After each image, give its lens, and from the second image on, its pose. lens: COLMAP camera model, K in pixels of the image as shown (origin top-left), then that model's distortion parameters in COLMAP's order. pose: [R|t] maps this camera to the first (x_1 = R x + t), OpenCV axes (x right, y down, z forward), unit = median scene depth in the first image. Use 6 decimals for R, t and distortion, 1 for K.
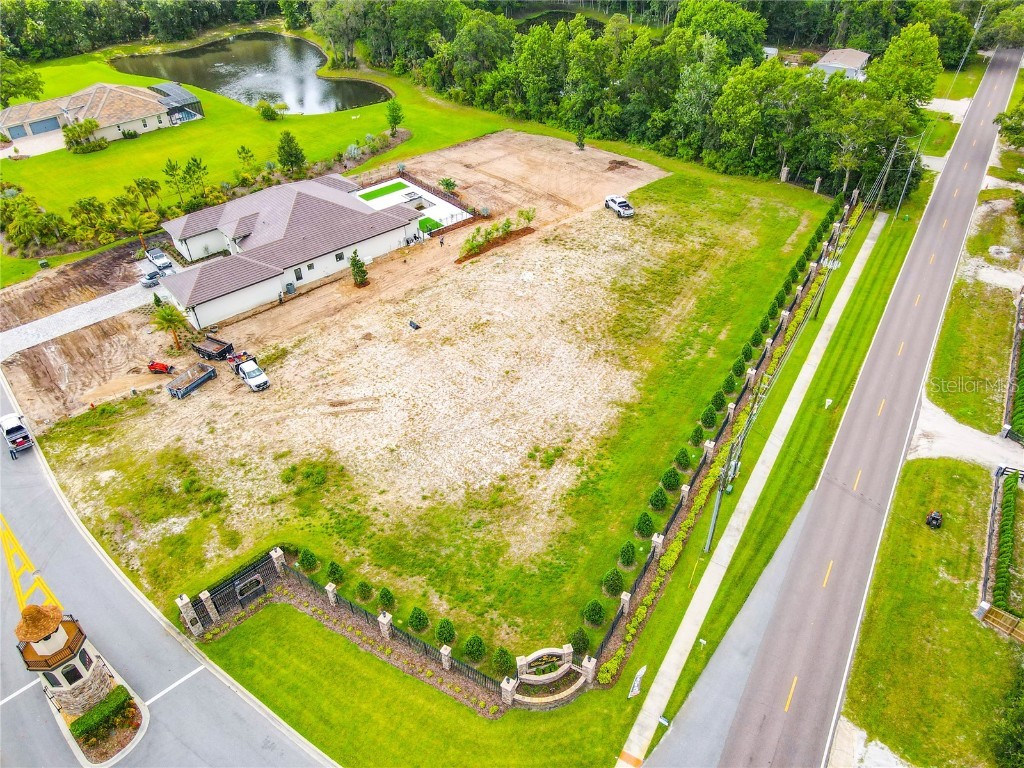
lens RADIAL K [[747.1, 0, 528.3], [0, 747.1, 381.1], [0, 0, 1]] dist [0.012439, 0.001441]
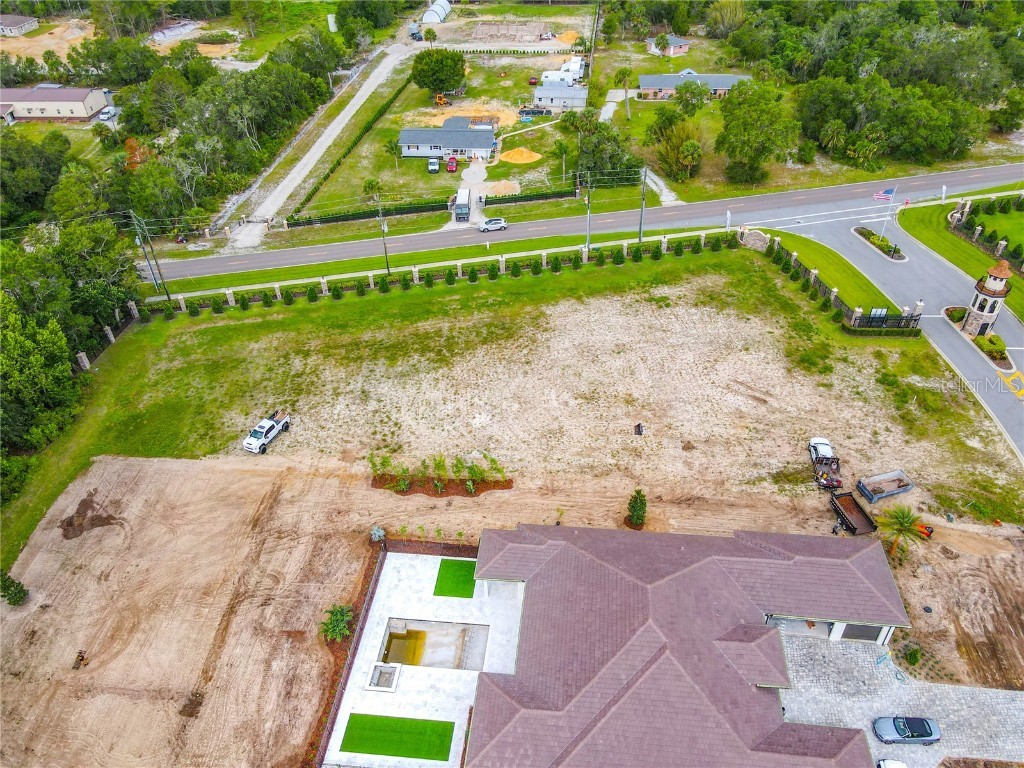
lens RADIAL K [[739.3, 0, 514.2], [0, 739.3, 383.9], [0, 0, 1]] dist [0.015748, 0.006919]
pose [[-0.678293, -0.429531, 0.596173, -0.608278], [0.470959, 0.368648, 0.801434, -0.963815], [-0.564019, 0.824380, -0.047760, 1.154243]]
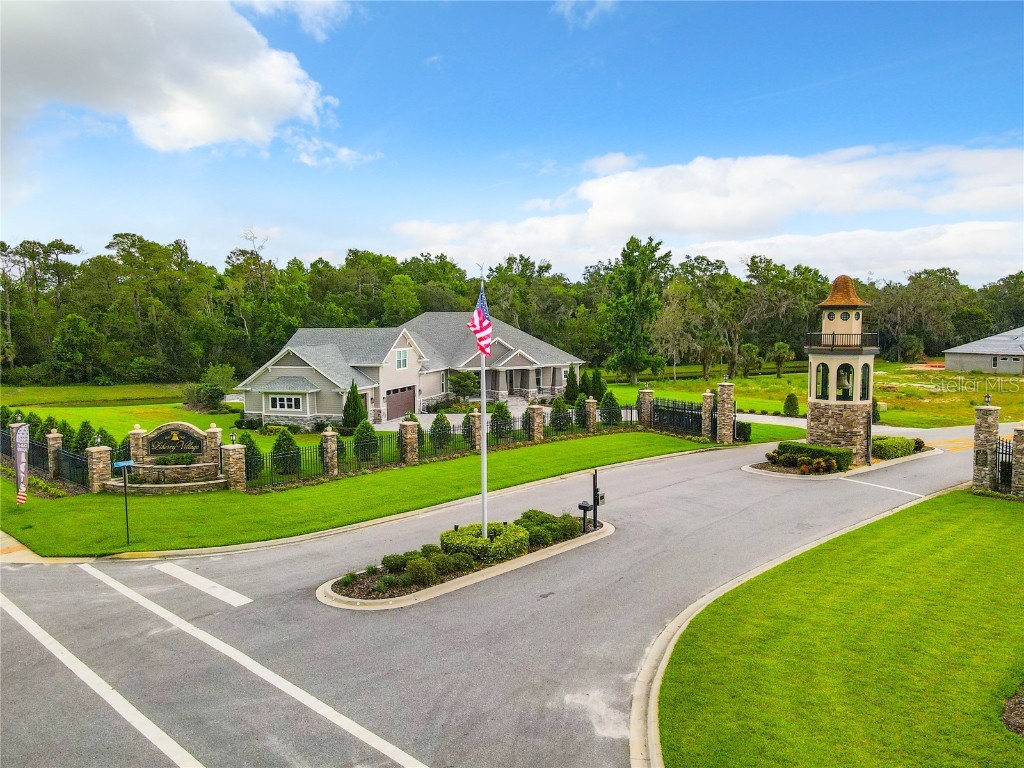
lens RADIAL K [[758.2, 0, 529.4], [0, 758.2, 384.9], [0, 0, 1]] dist [0.007873, 0.011018]
pose [[-0.213012, 0.099547, -0.971965, 0.150168], [-0.593323, 0.777190, 0.209628, 0.240643], [0.776269, 0.621342, -0.106487, 0.494851]]
